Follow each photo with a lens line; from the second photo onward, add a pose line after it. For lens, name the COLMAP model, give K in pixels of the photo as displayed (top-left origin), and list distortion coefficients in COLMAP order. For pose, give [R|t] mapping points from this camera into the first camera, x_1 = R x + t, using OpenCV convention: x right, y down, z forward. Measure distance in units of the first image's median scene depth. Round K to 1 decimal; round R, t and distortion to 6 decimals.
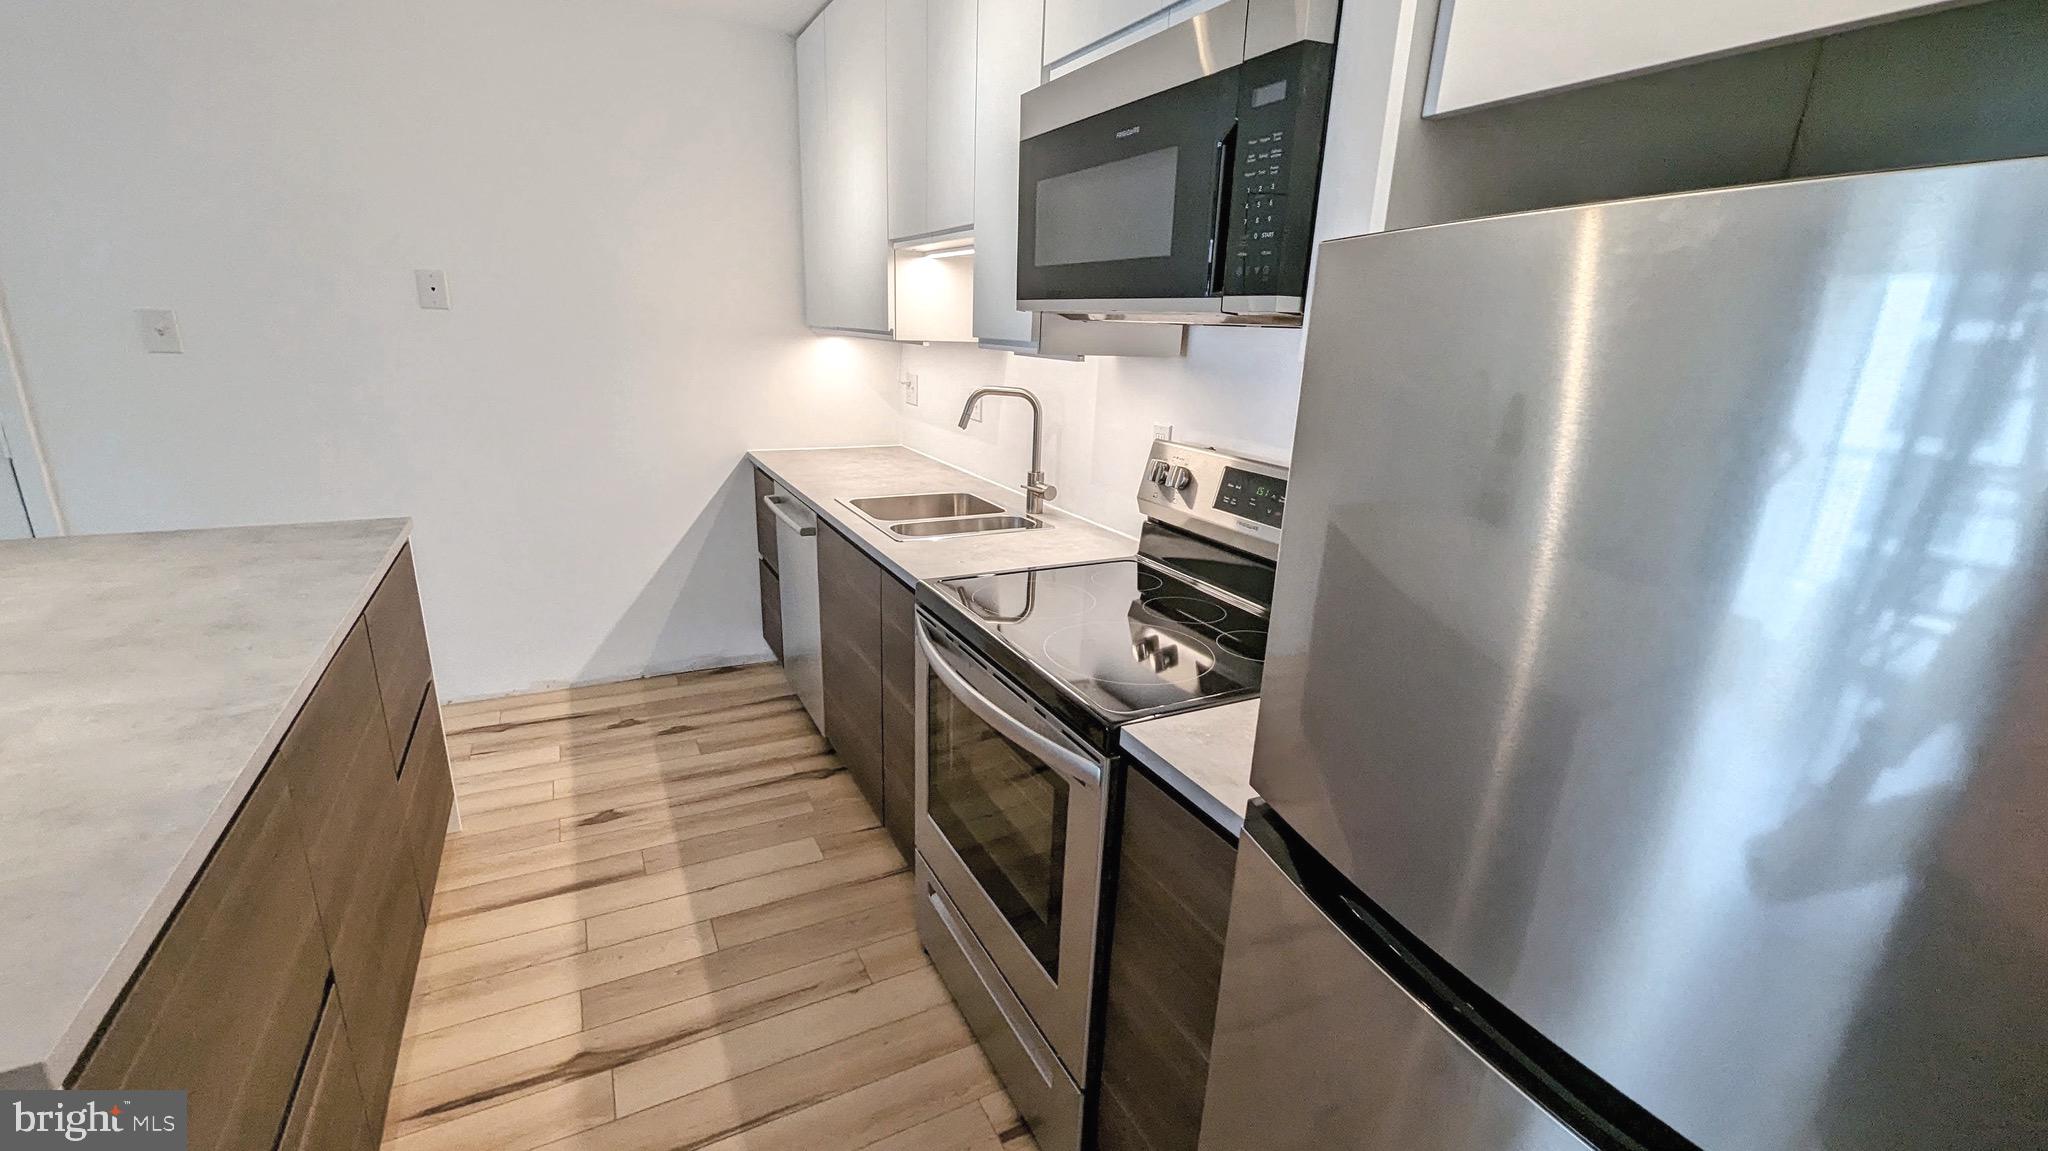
lens RADIAL K [[858.8, 0, 1025.6], [0, 858.8, 585.4], [0, 0, 1]] dist [0.001659, 0.000056]
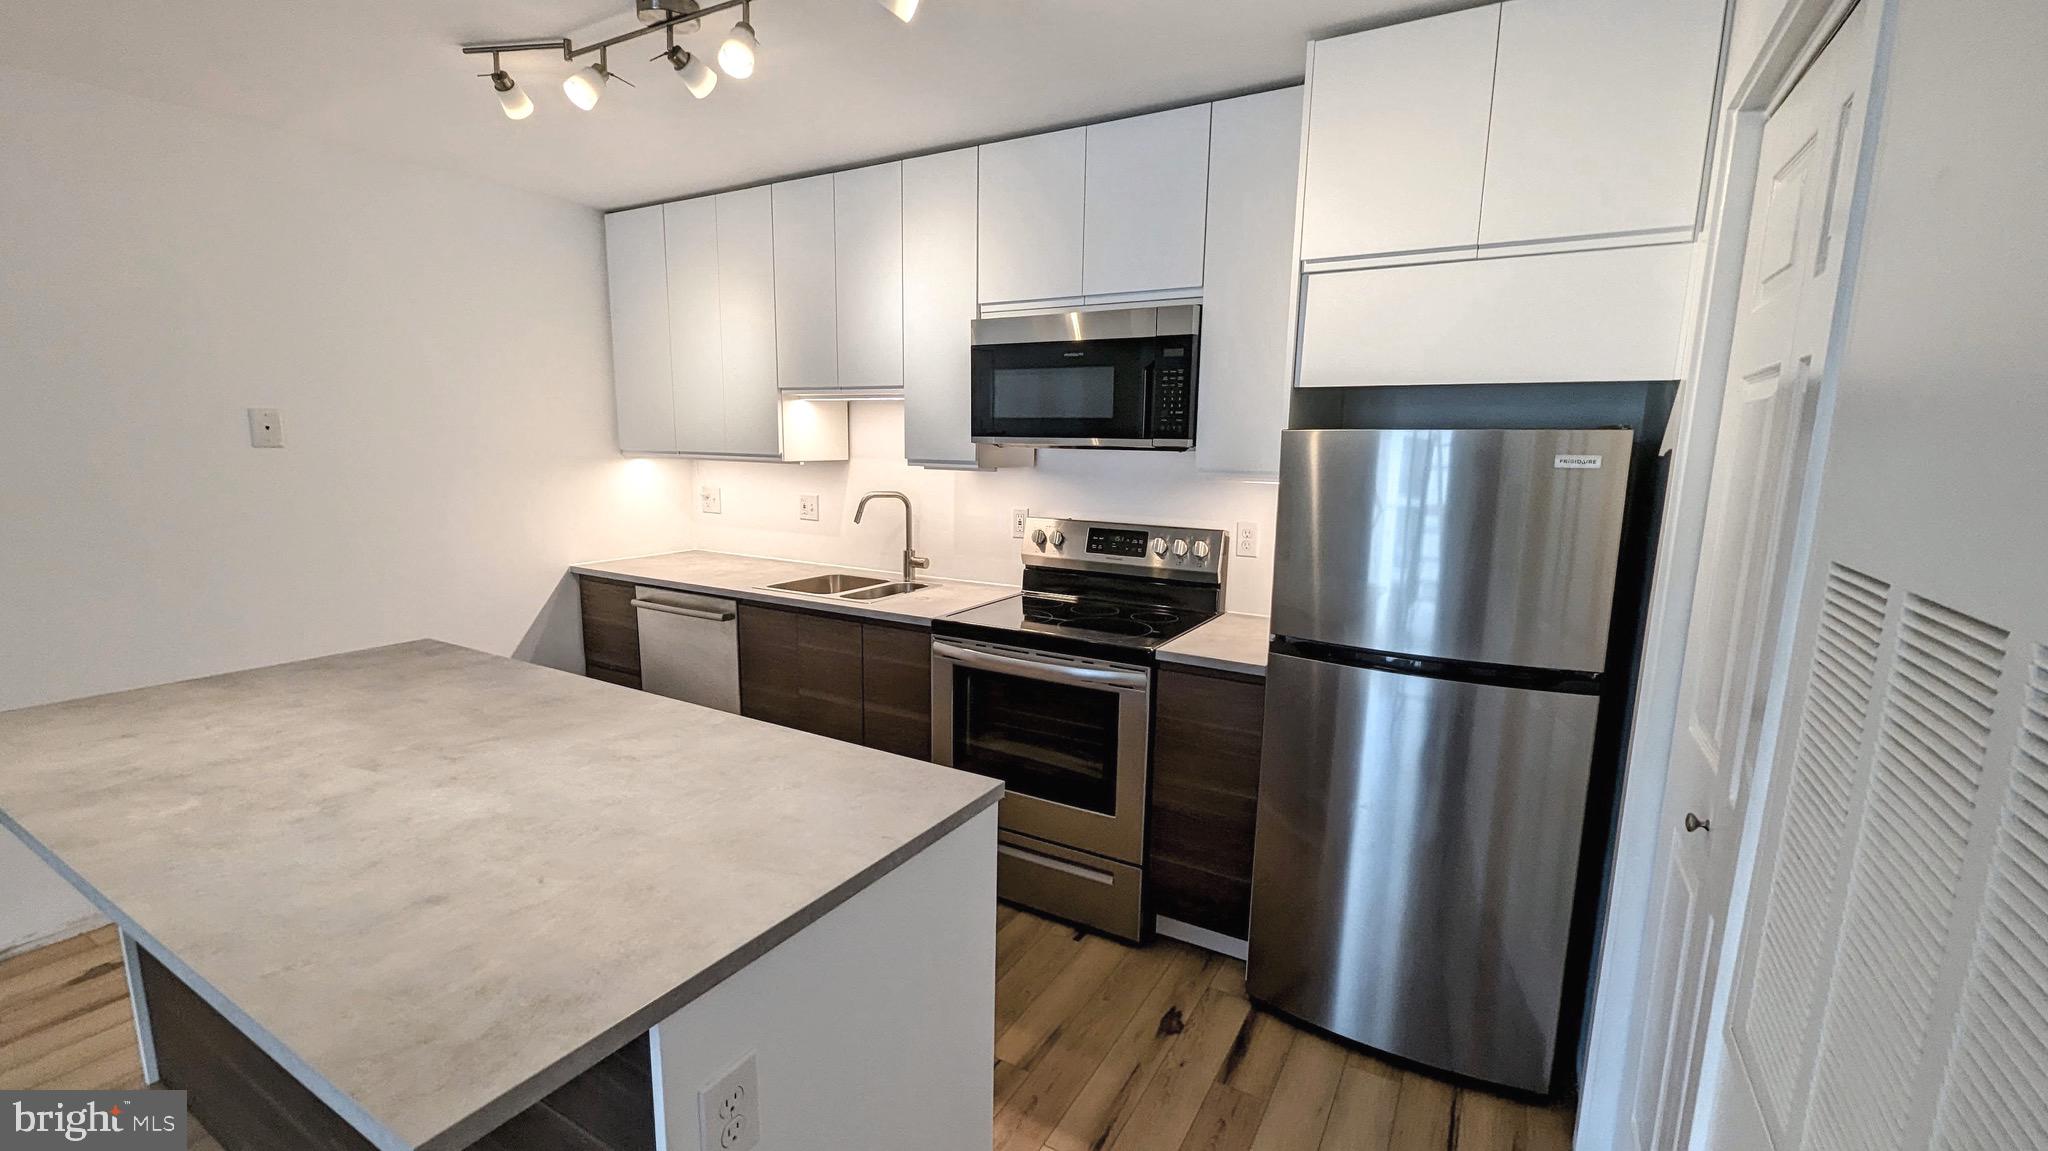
lens RADIAL K [[858.8, 0, 1032.0], [0, 858.8, 579.4], [0, 0, 1]] dist [0.001659, 0.000056]
pose [[0.849200, -0.109031, 0.516694, -0.556054], [0.169140, 0.983064, -0.070544, 0.047184], [-0.500252, 0.147300, 0.853259, -0.284814]]
